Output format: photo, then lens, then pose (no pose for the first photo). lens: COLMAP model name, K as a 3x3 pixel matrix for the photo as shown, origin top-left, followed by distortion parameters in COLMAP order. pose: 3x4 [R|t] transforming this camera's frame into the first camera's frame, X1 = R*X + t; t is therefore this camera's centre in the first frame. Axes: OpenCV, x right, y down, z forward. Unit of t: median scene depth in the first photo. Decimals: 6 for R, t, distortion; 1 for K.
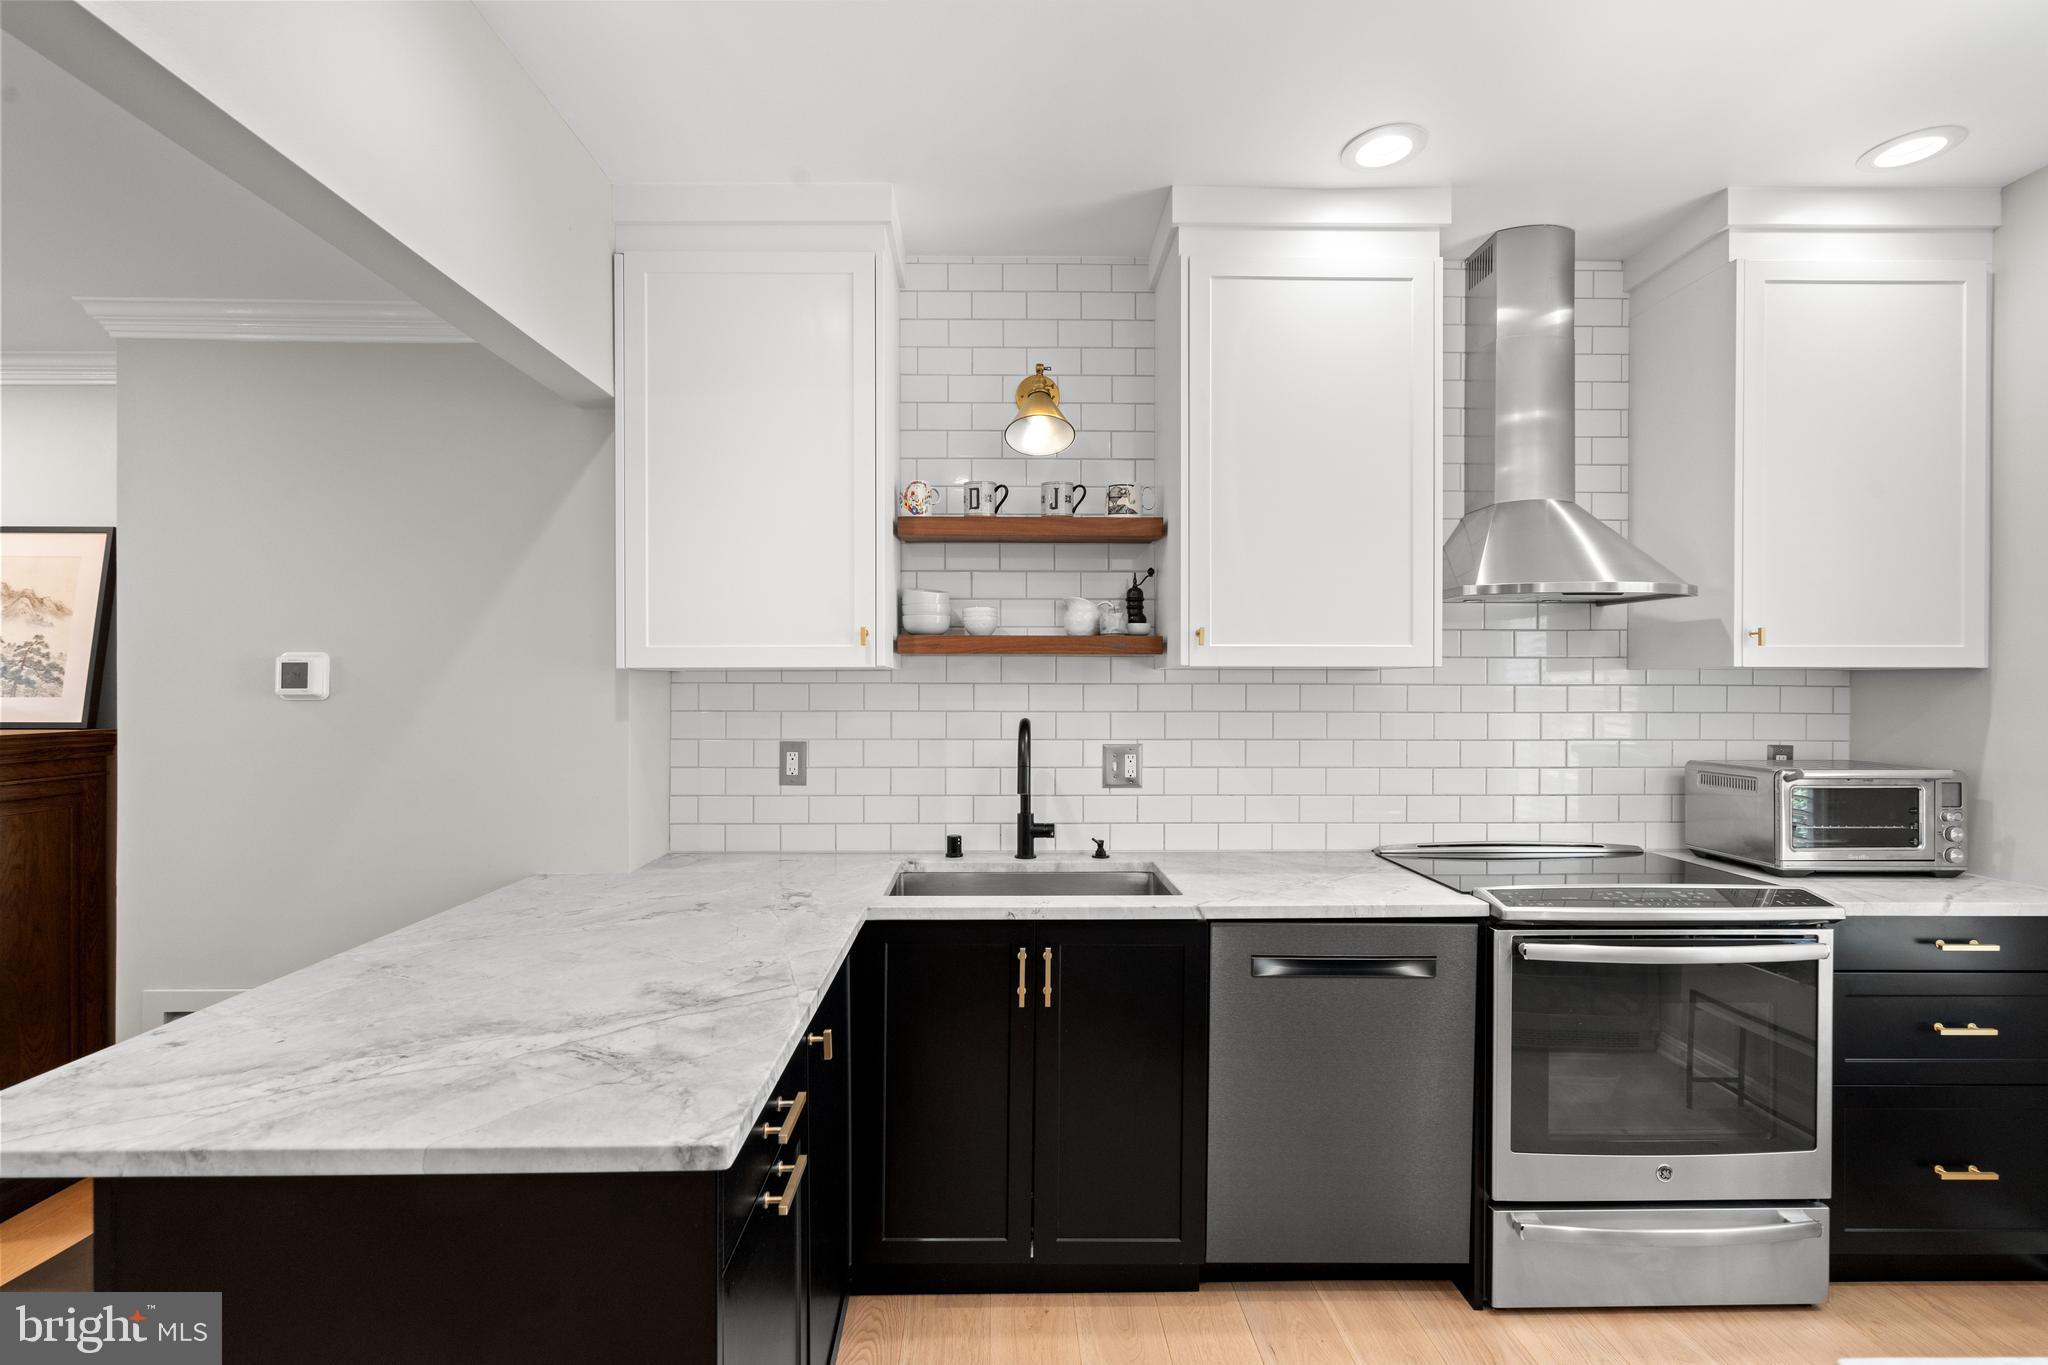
lens RADIAL K [[930.7, 0, 1011.0], [0, 930.7, 685.2], [0, 0, 1]] dist [-0.004341, 0.002822]
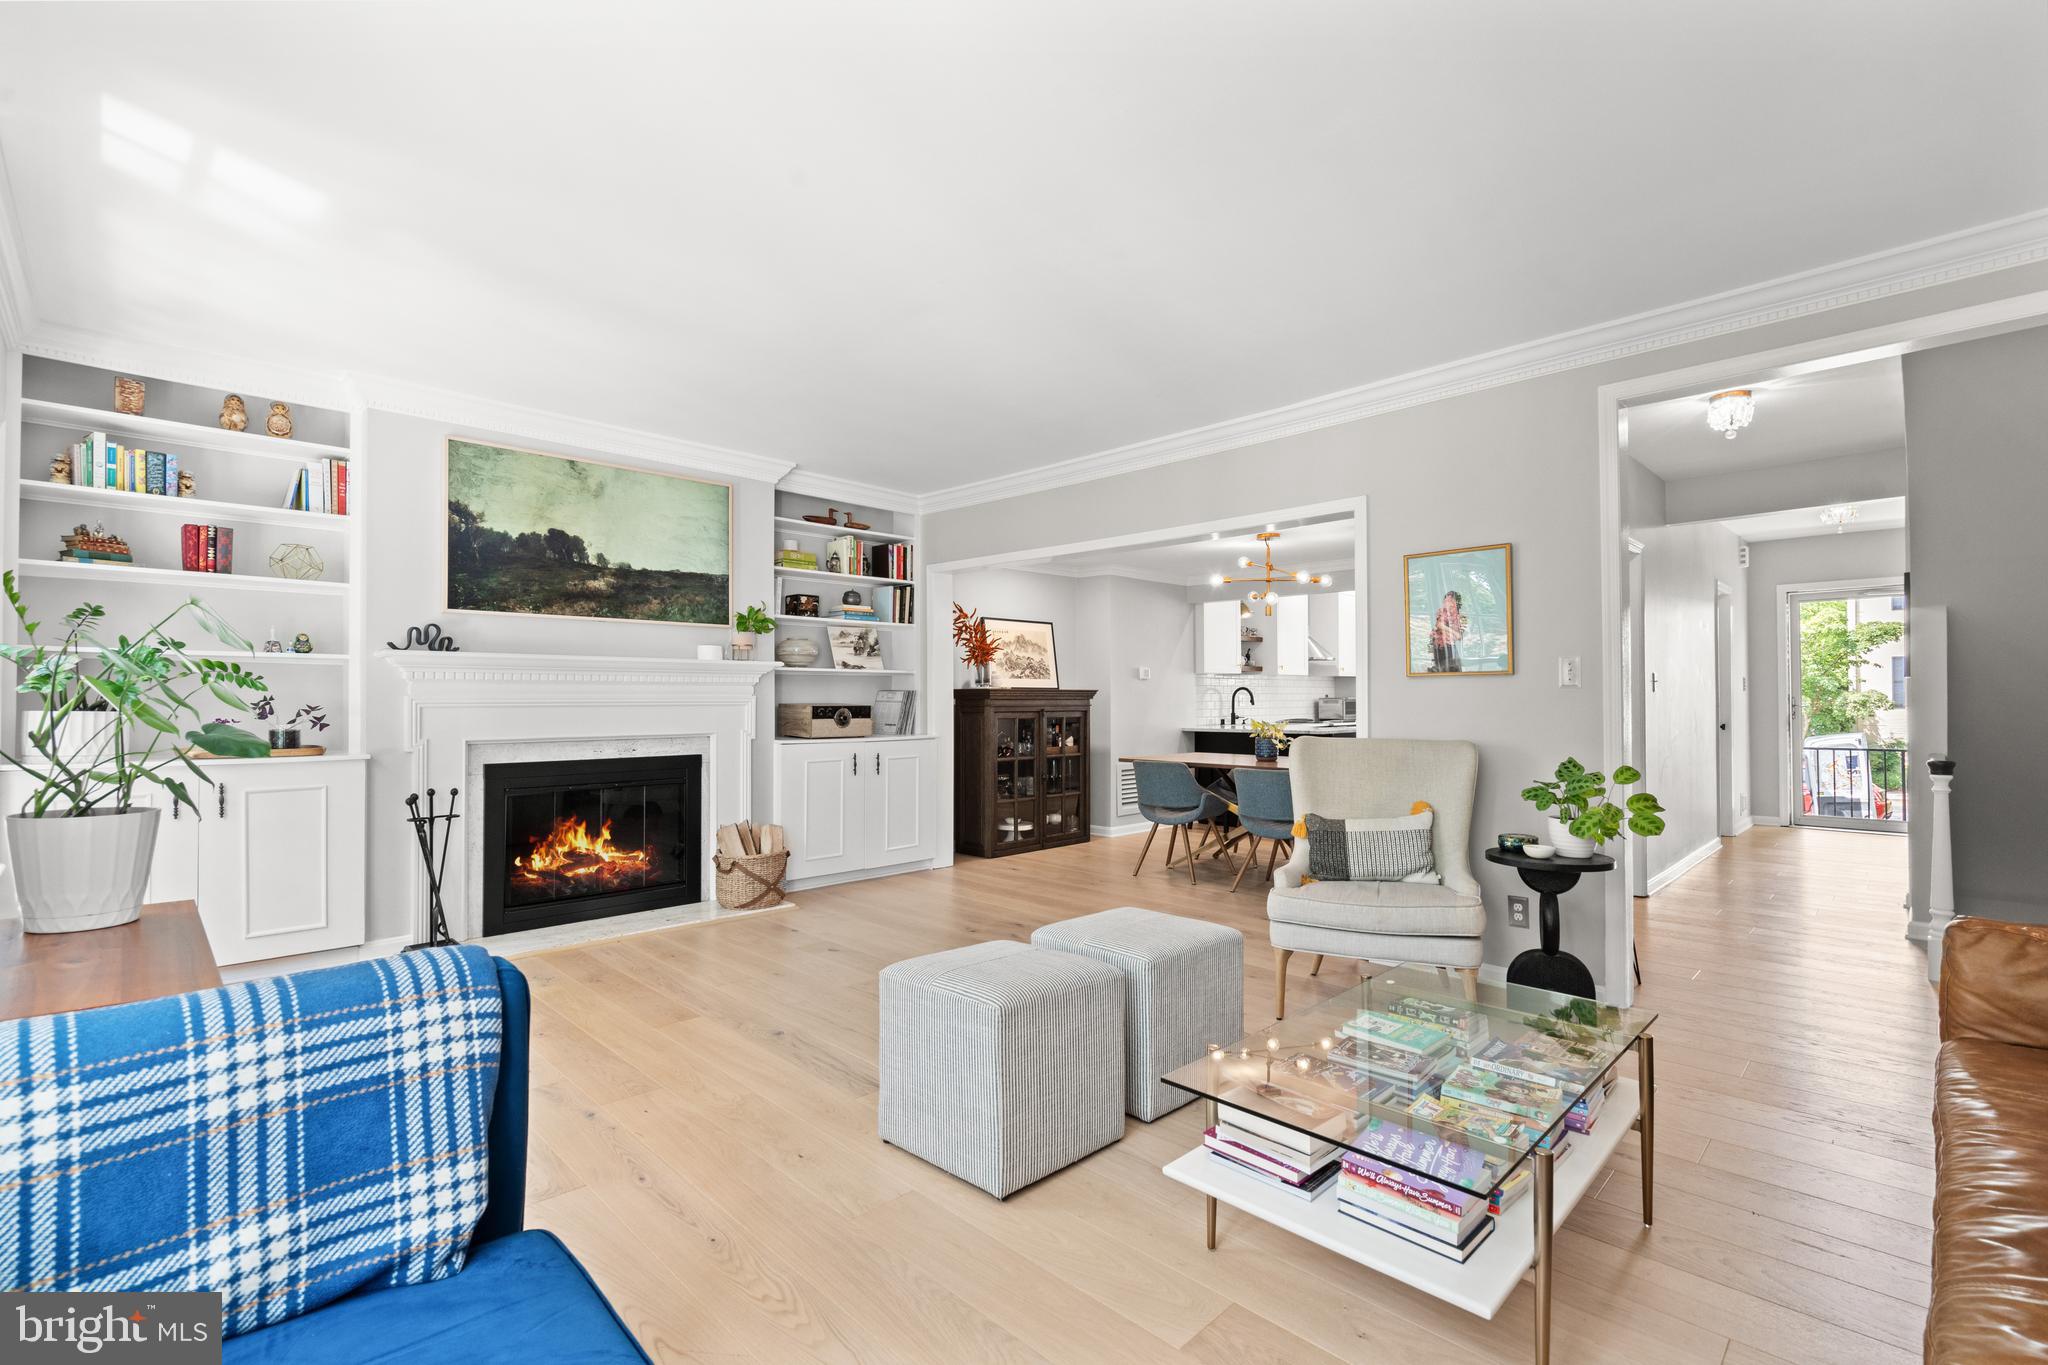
lens RADIAL K [[930.7, 0, 1026.4], [0, 930.7, 686.3], [0, 0, 1]] dist [-0.004341, 0.002822]
pose [[0.720122, 0.004786, 0.693831, -3.518981], [0.002493, 0.999952, -0.009485, 0.071166], [-0.693844, 0.008560, 0.720075, -1.241643]]
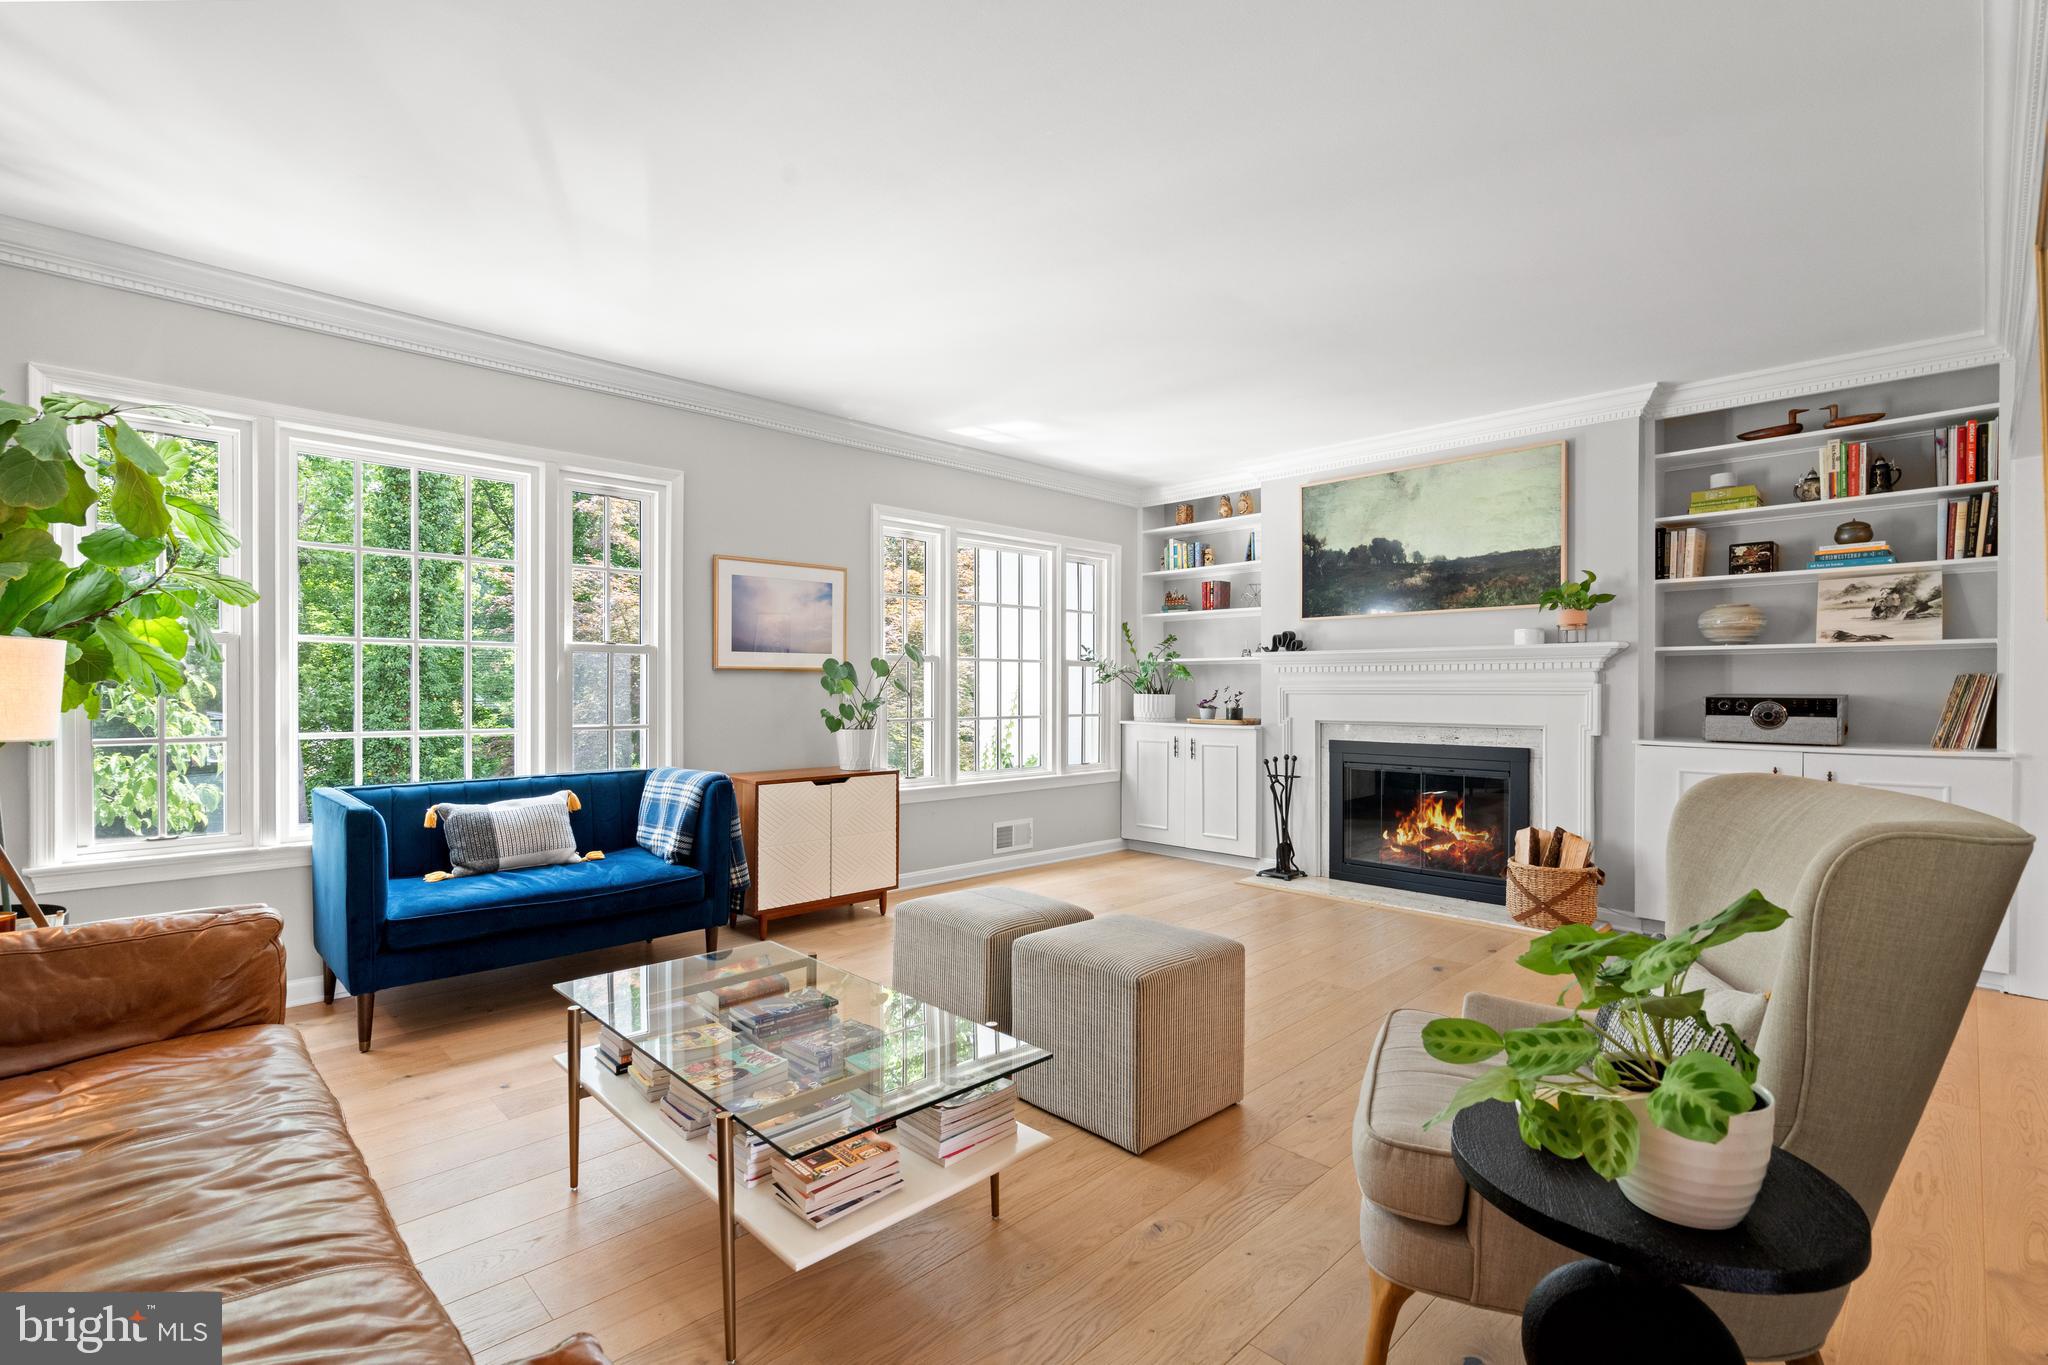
lens RADIAL K [[930.7, 0, 1004.8], [0, 930.7, 696.3], [0, 0, 1]] dist [-0.004341, 0.002822]
pose [[0.680003, 0.002625, -0.733205, -1.943352], [0.004750, 0.999957, 0.007986, 0.075206], [0.733194, -0.008913, 0.679961, -1.311425]]
